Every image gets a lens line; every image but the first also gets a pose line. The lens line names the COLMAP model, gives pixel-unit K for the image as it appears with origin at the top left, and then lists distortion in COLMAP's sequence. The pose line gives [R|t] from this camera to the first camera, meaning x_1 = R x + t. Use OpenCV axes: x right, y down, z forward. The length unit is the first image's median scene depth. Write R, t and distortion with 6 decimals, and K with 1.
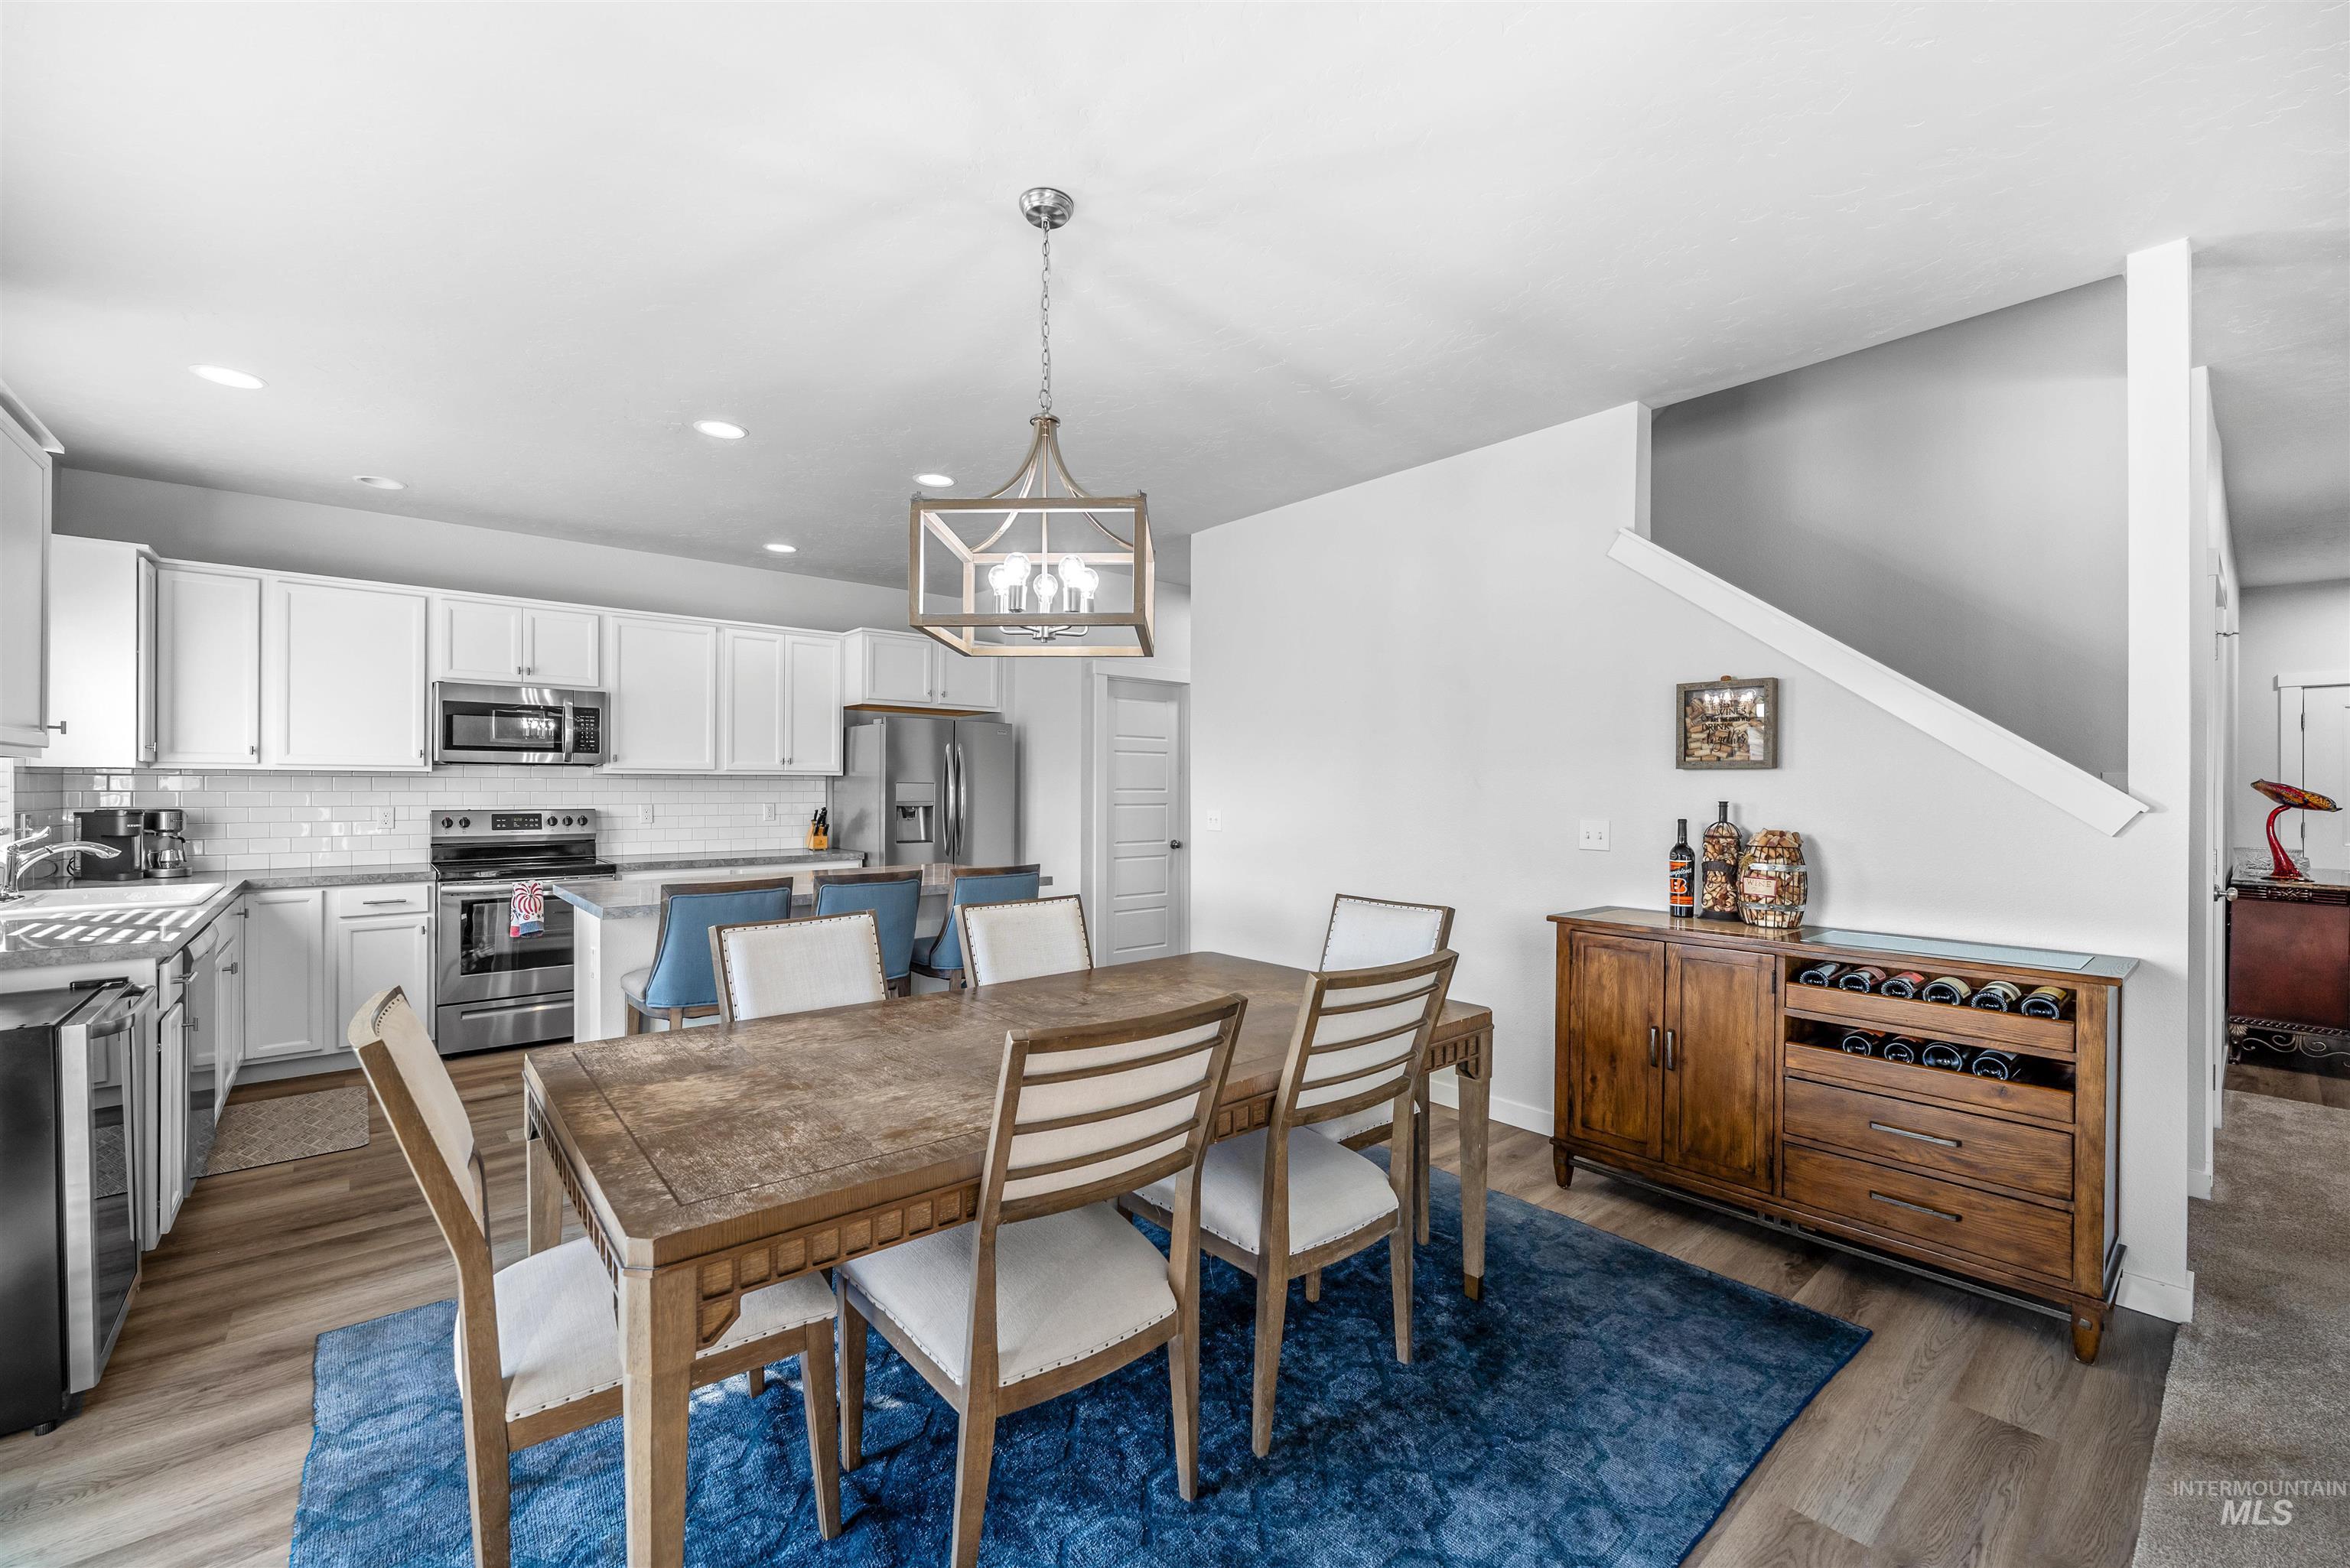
lens RADIAL K [[961.4, 0, 1150.2], [0, 961.4, 782.0], [0, 0, 1]] dist [0.002284, 0.000198]
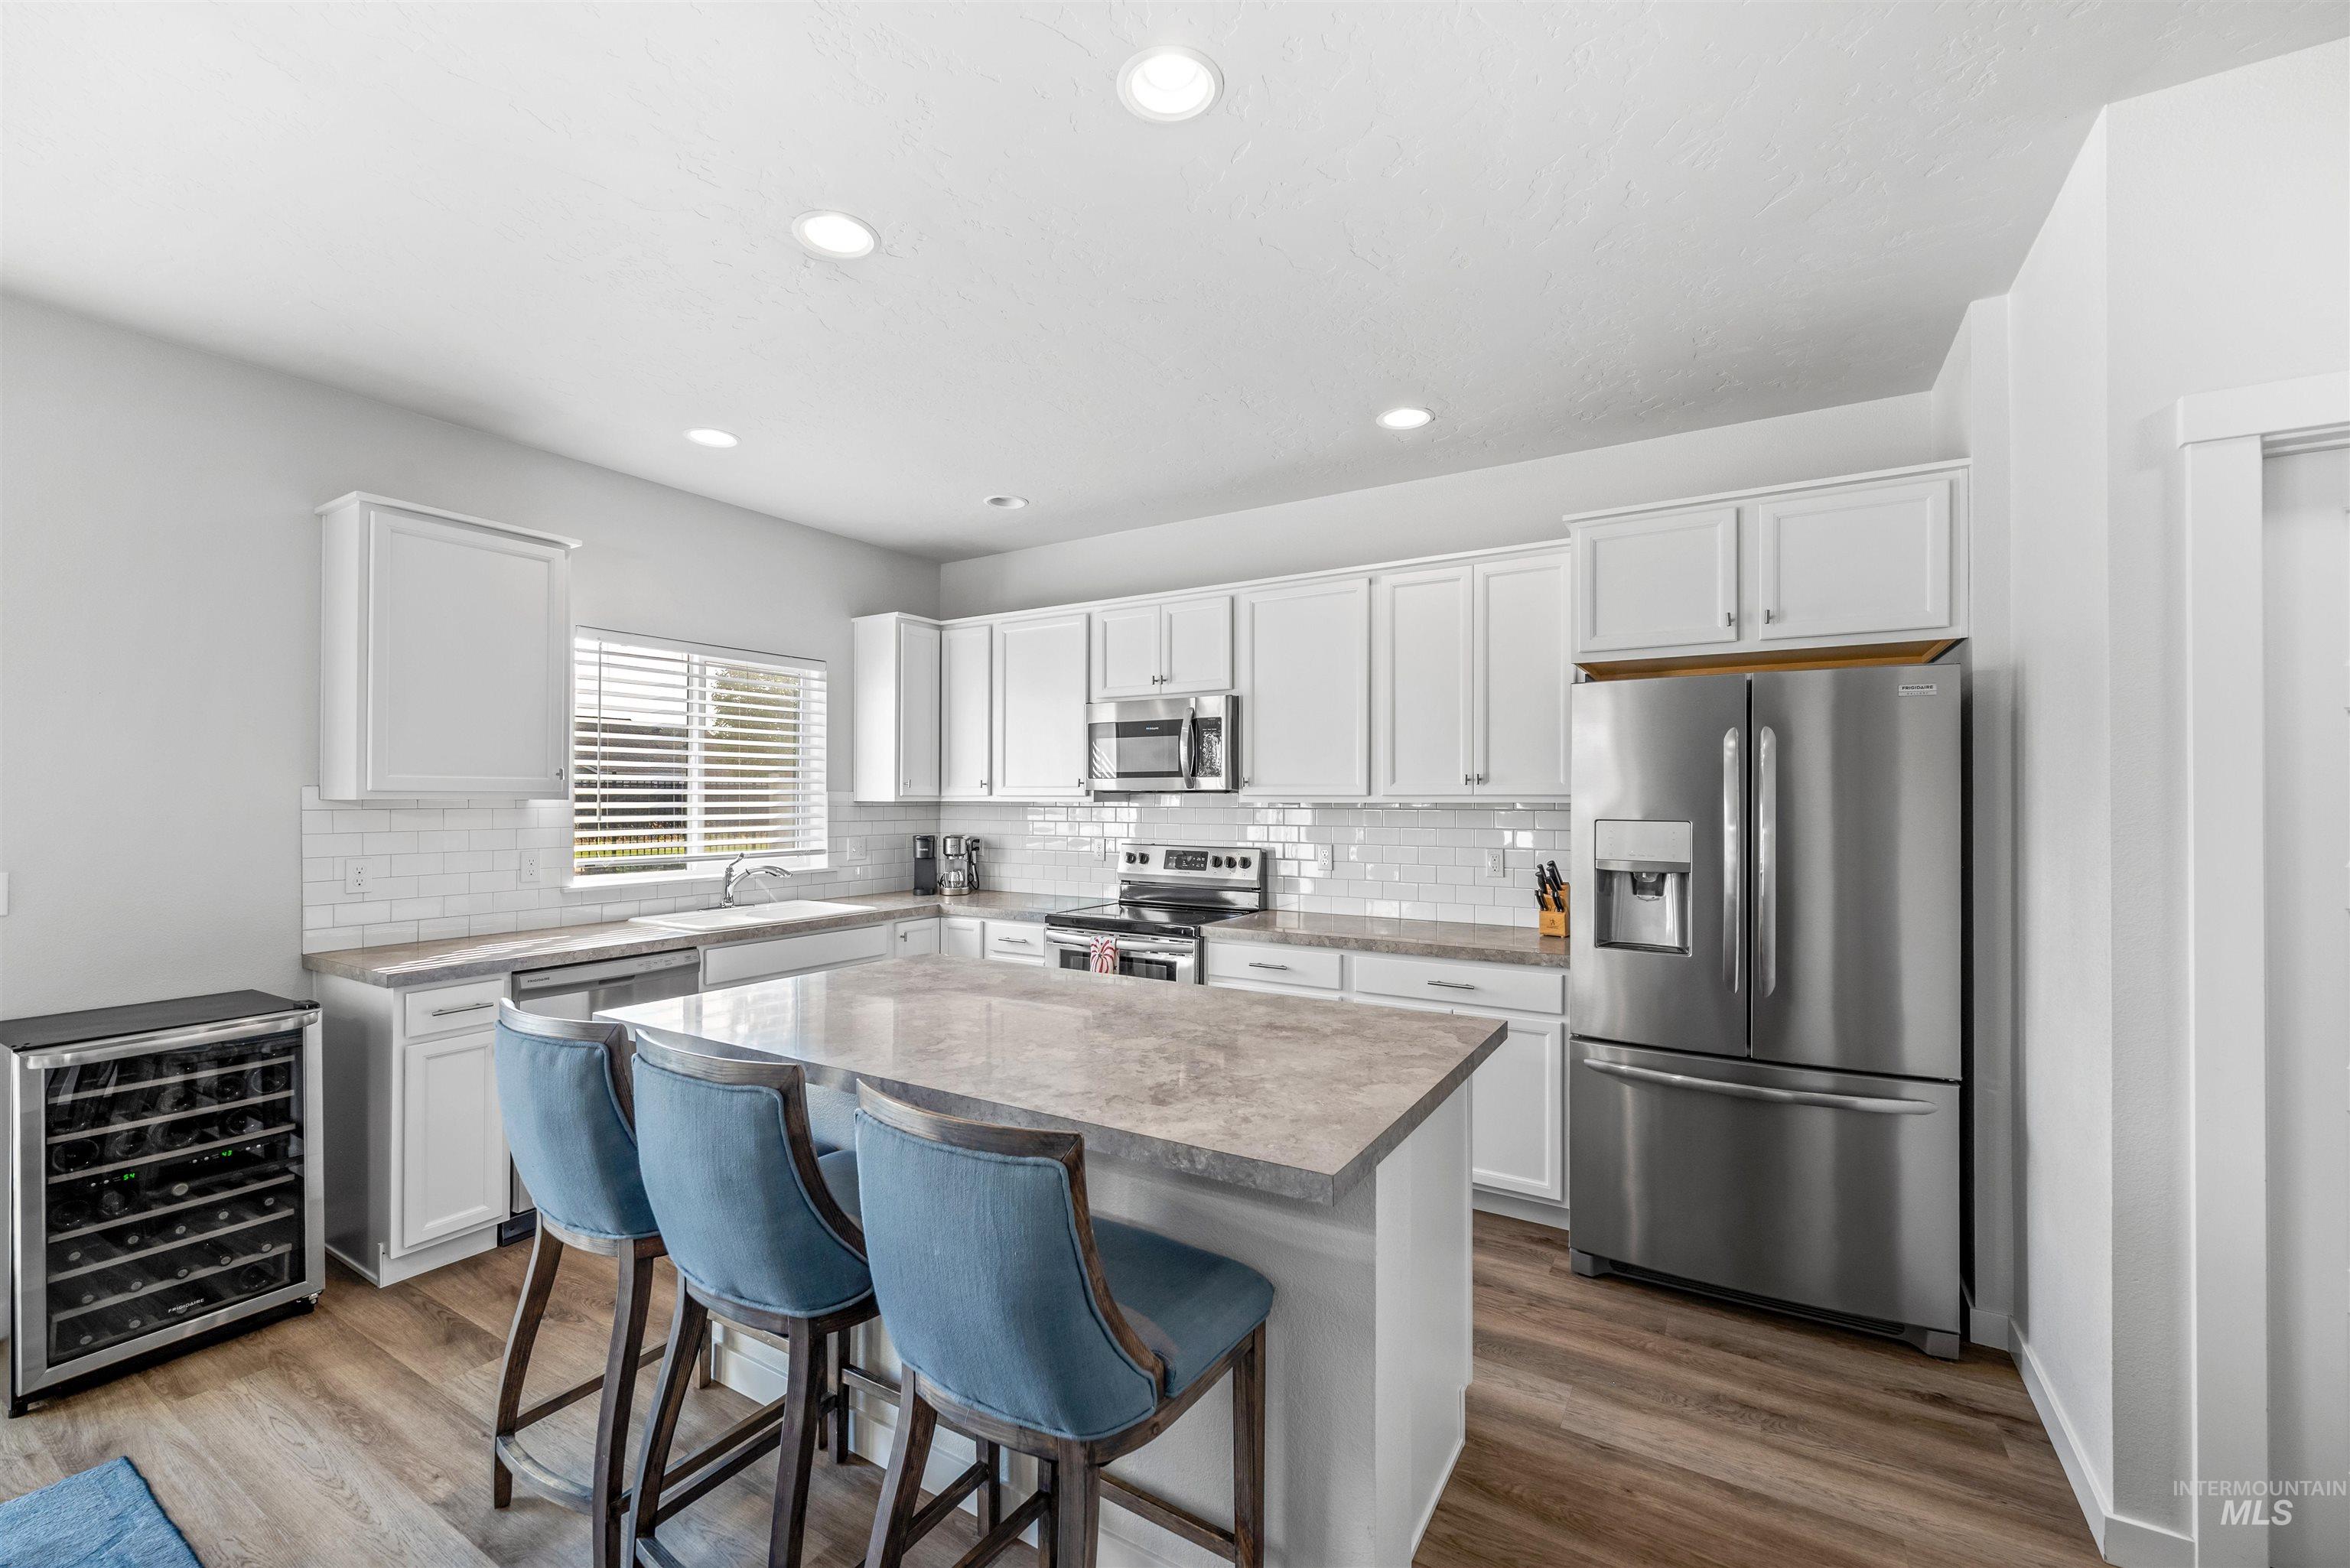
lens RADIAL K [[962.1, 0, 1168.4], [0, 962.1, 796.9], [0, 0, 1]] dist [-0.002623, -0.000127]
pose [[0.335036, -0.007381, -0.942177, 0.133176], [0.005093, 0.999969, -0.006022, -0.009430], [0.942192, -0.002781, 0.335063, 0.723899]]
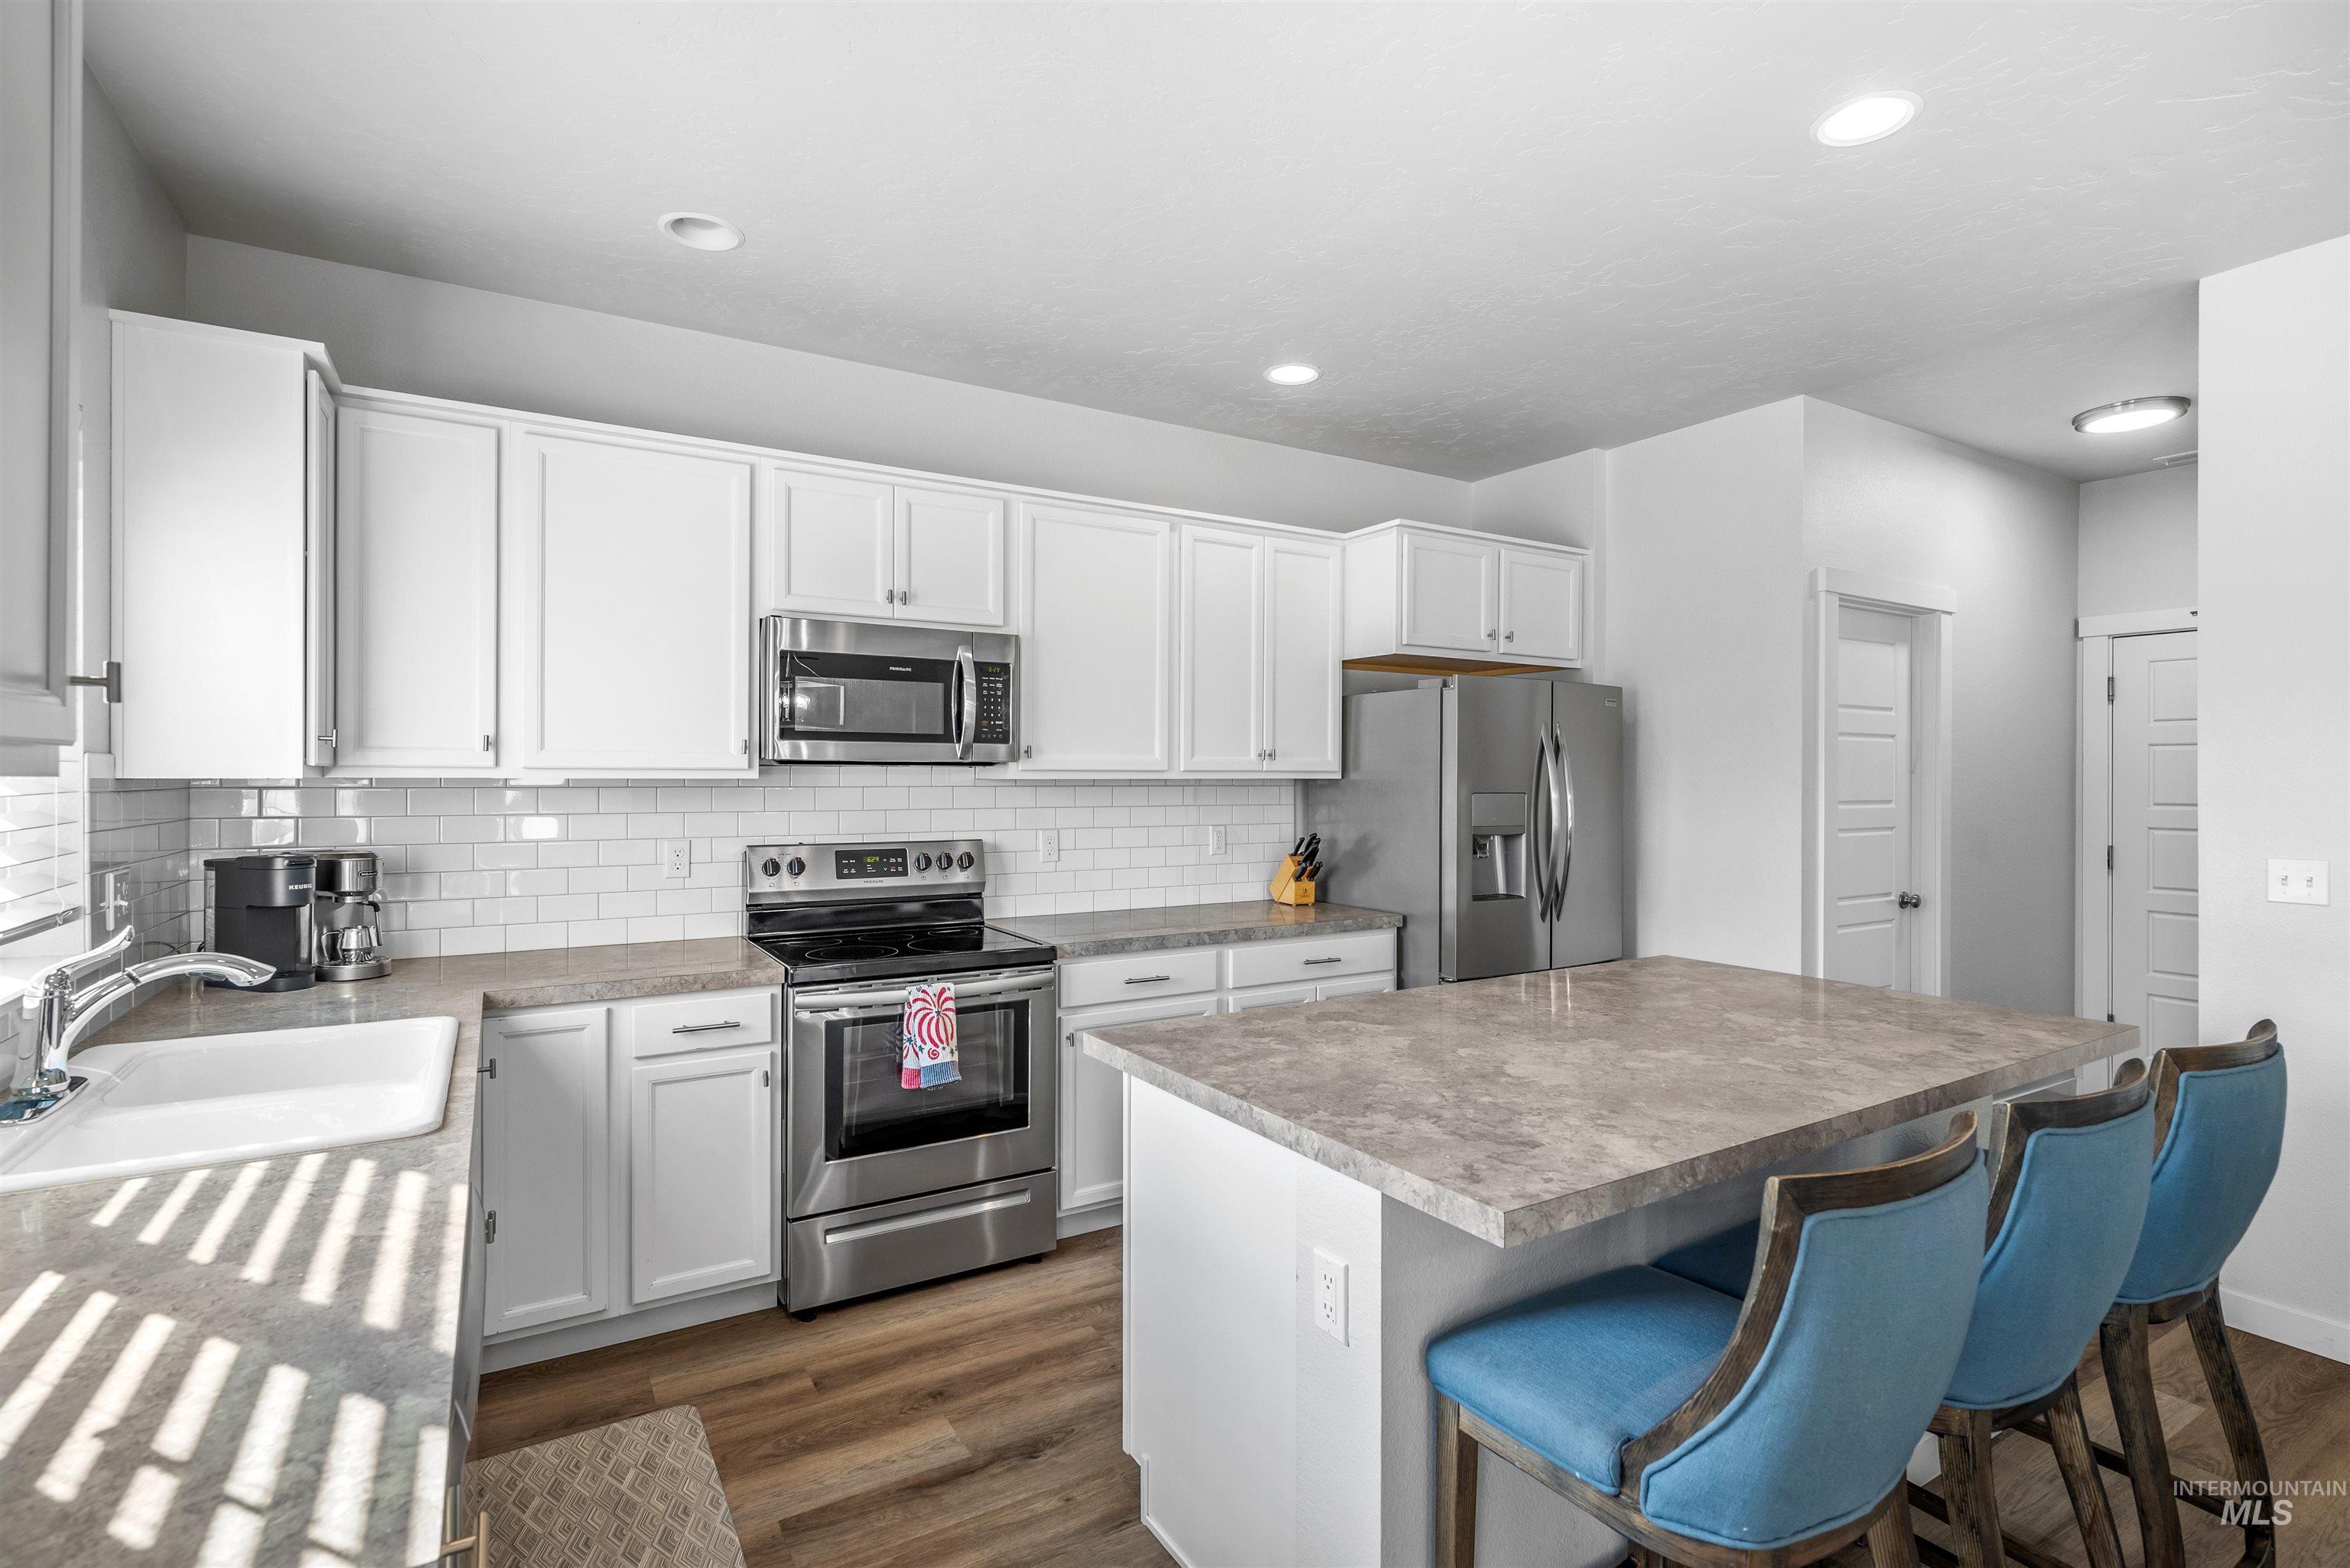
lens RADIAL K [[1047.8, 0, 1091.3], [0, 1047.8, 767.6], [0, 0, 1]] dist [-0.003255, -0.000178]
pose [[0.985511, -0.001483, -0.169604, -0.433846], [0.001301, 0.999998, -0.001183, -0.015492], [0.169606, 0.000945, 0.985512, 0.417043]]
